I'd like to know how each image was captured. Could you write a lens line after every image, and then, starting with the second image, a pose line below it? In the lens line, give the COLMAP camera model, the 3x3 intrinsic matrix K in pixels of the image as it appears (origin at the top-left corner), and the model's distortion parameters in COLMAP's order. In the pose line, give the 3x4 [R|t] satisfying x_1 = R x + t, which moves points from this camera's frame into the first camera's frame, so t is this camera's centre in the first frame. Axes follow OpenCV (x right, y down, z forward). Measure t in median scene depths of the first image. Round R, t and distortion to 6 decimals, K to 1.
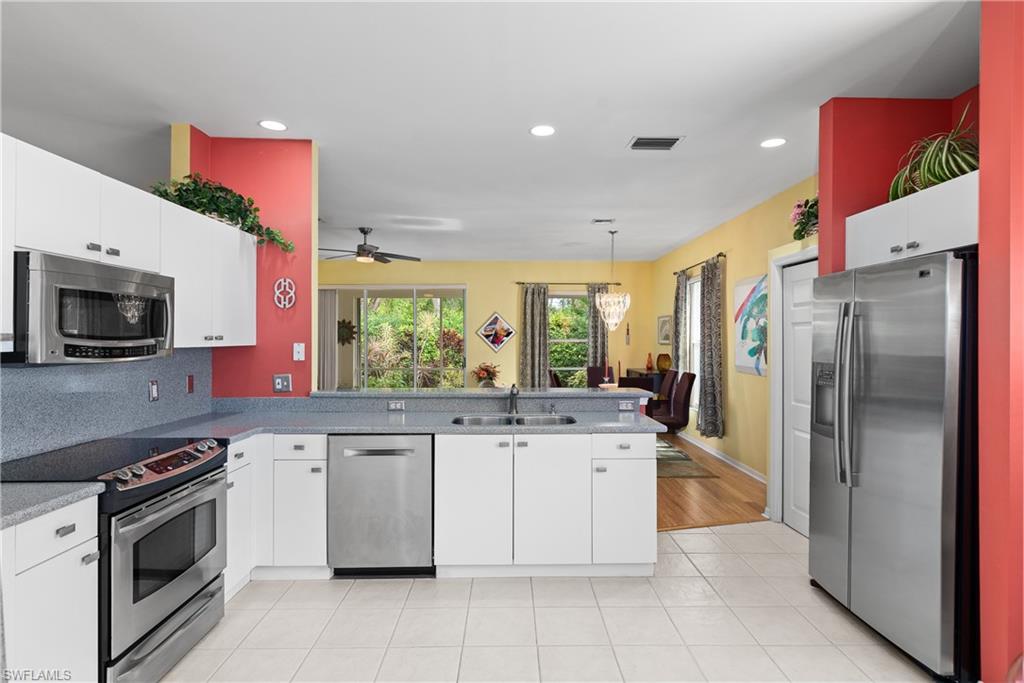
lens RADIAL K [[514.6, 0, 512.0], [0, 514.6, 341.5], [0, 0, 1]] dist [0.001609, 0.000070]
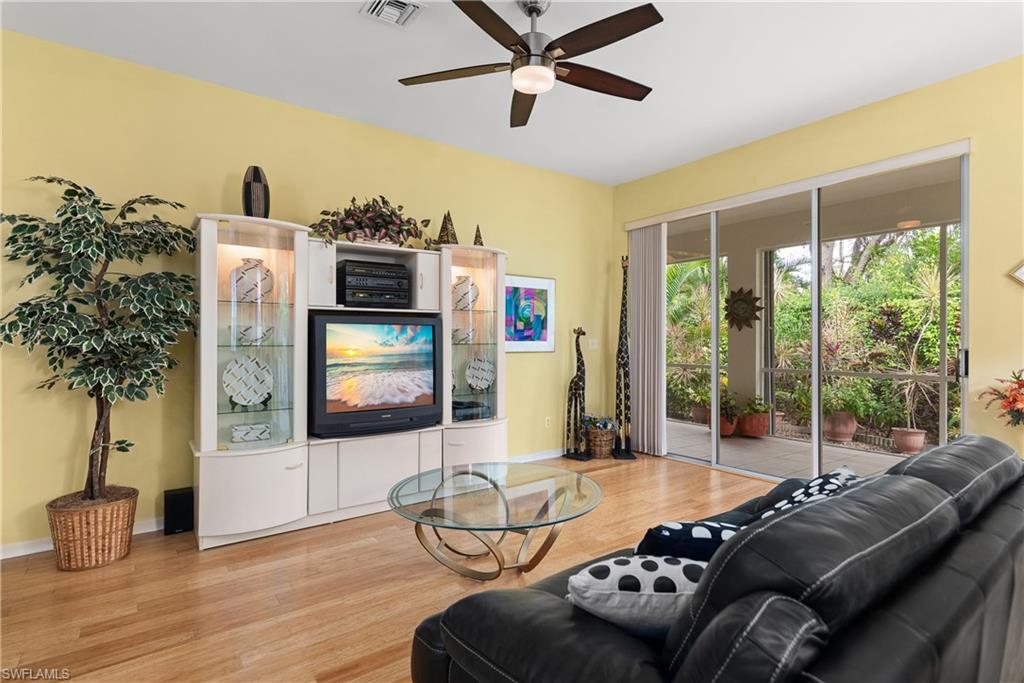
lens RADIAL K [[514.6, 0, 512.0], [0, 514.6, 341.5], [0, 0, 1]] dist [0.001609, 0.000070]
pose [[0.590132, 0.002419, -0.807303, 0.008074], [0.000243, 0.999995, 0.003175, 0.018914], [0.807307, -0.002070, 0.590128, 0.414156]]
